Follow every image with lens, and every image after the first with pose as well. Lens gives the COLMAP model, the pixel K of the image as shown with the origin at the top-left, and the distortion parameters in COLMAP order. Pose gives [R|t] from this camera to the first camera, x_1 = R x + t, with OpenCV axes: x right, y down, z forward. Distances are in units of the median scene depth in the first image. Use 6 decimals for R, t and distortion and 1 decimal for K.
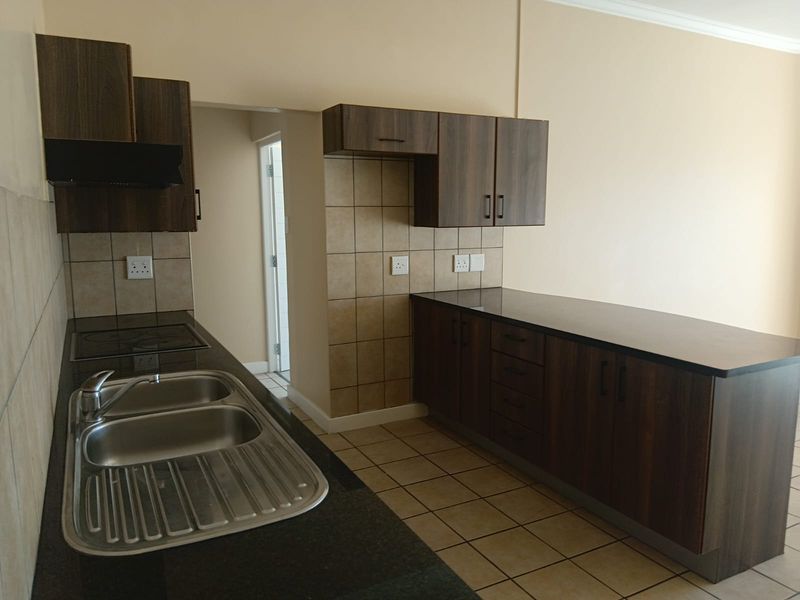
lens RADIAL K [[611.0, 0, 399.2], [0, 611.0, 304.2], [0, 0, 1]] dist [0.040708, -0.022842]
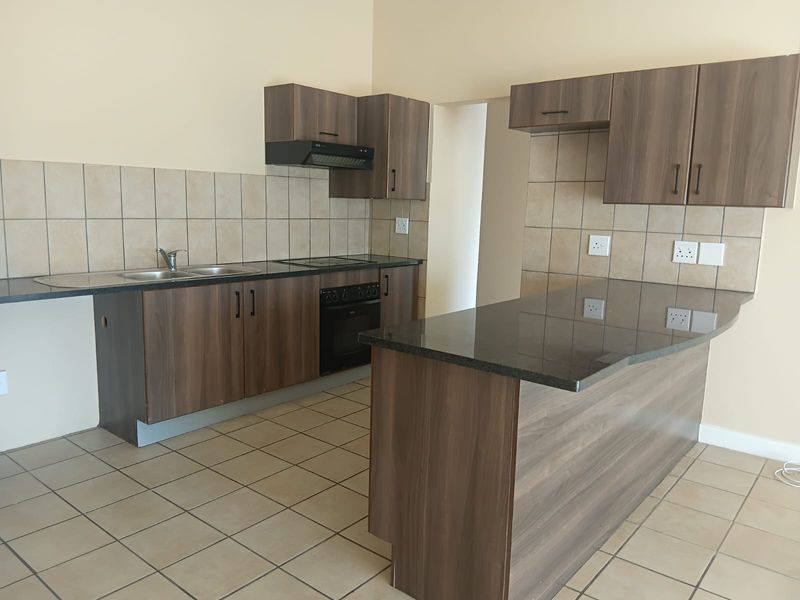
lens RADIAL K [[611.0, 0, 398.3], [0, 611.0, 296.5], [0, 0, 1]] dist [0.040708, -0.022842]
pose [[0.396879, 0.157362, -0.904281, 0.749939], [-0.159844, 0.981989, 0.100731, -0.033630], [0.903846, 0.104566, 0.414884, 0.358469]]
